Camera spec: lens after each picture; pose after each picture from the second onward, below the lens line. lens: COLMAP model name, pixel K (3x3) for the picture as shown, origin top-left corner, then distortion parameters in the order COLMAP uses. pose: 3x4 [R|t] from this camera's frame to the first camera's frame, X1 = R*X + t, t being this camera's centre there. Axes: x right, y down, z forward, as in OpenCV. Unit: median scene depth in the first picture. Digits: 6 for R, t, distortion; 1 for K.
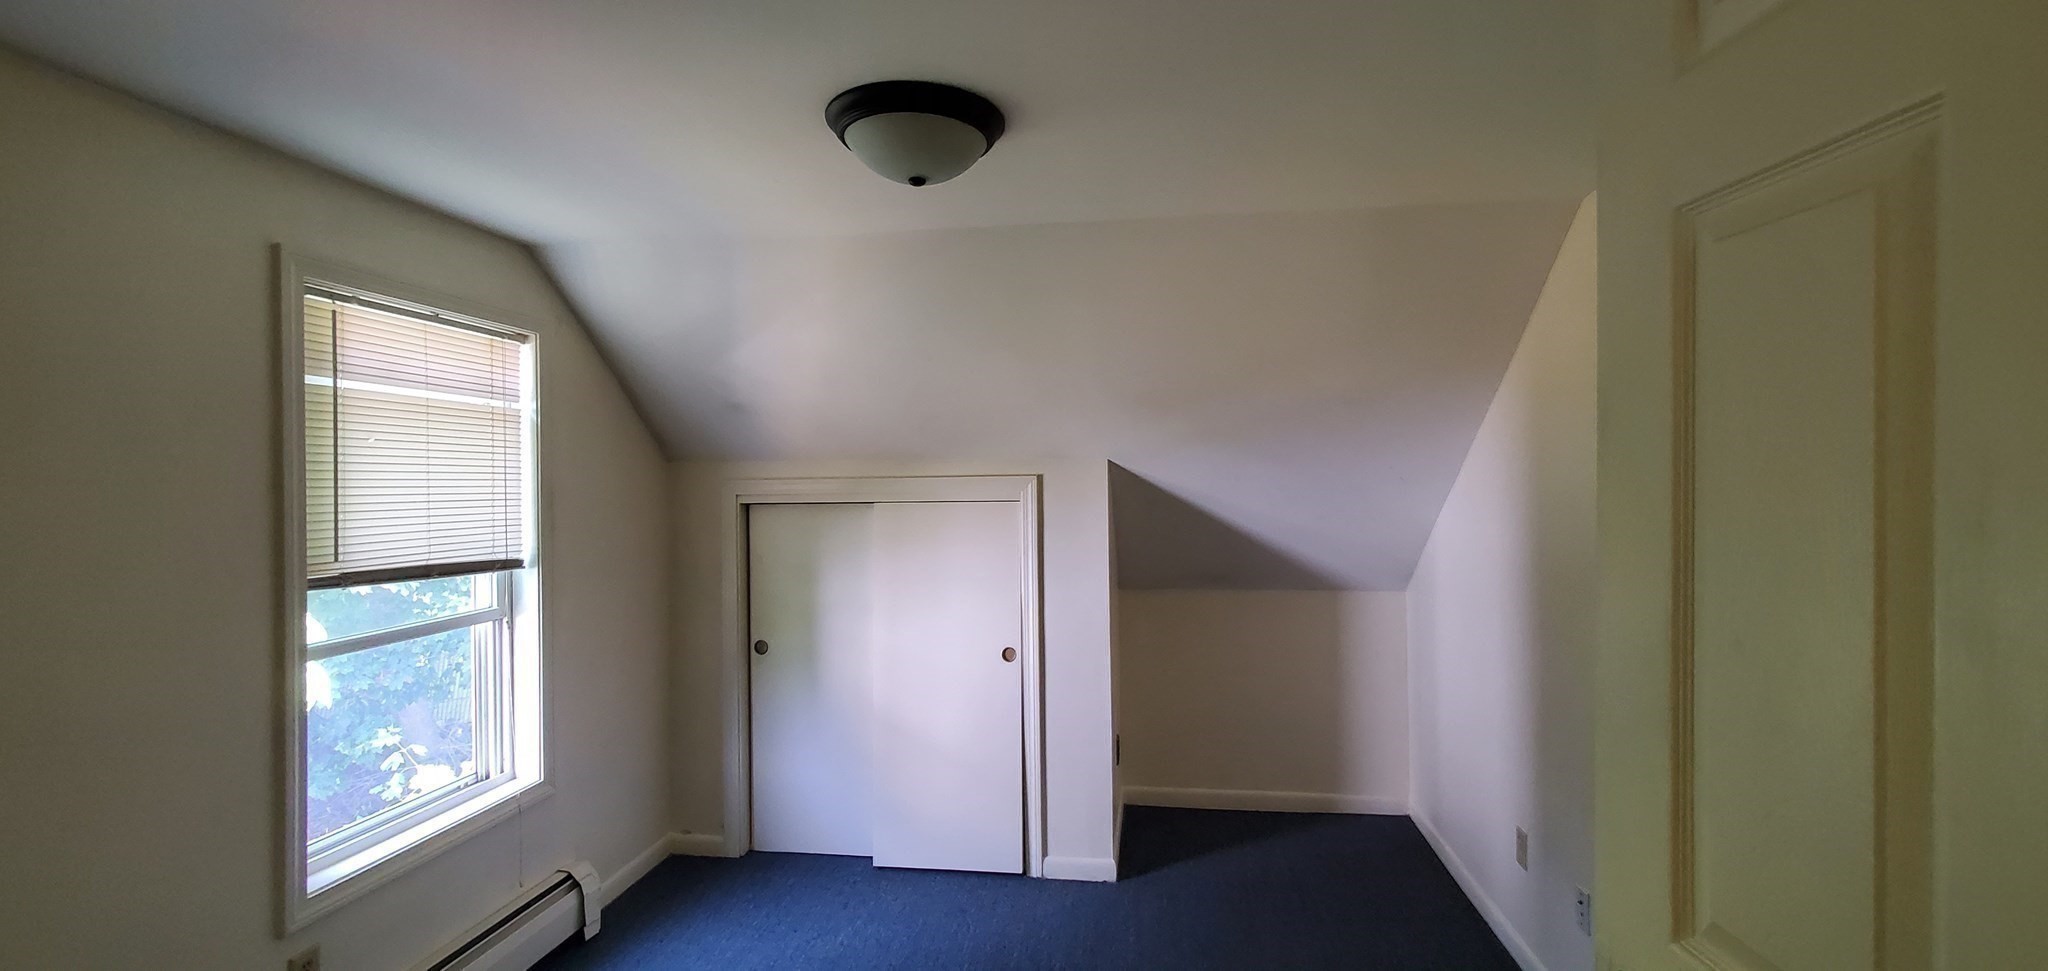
lens RADIAL K [[869.7, 0, 1041.8], [0, 869.7, 479.6], [0, 0, 1]] dist [0.000263, 0.000198]
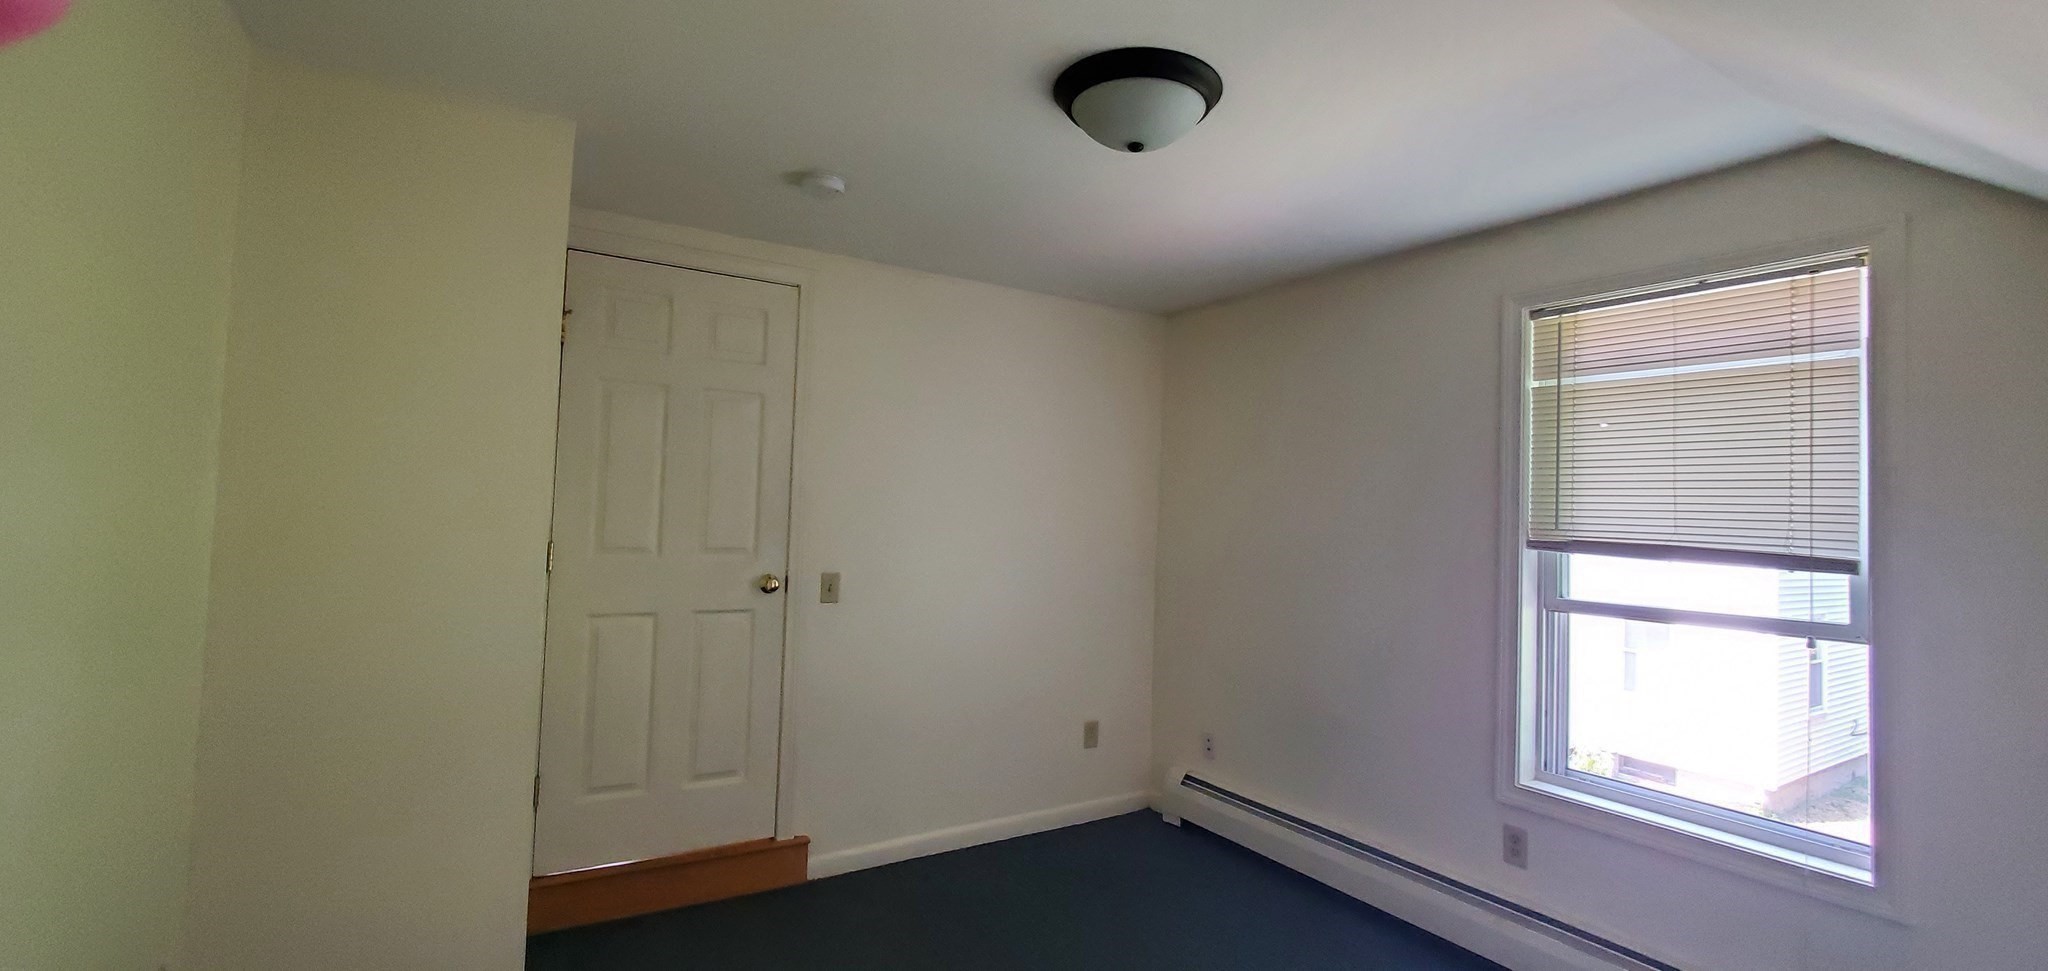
lens RADIAL K [[869.7, 0, 1041.8], [0, 869.7, 479.6], [0, 0, 1]] dist [0.000263, 0.000198]
pose [[-0.761750, -0.041473, -0.646542, 0.458021], [-0.024150, 0.999073, -0.035634, 0.075846], [0.647420, -0.011530, -0.762046, 1.295013]]
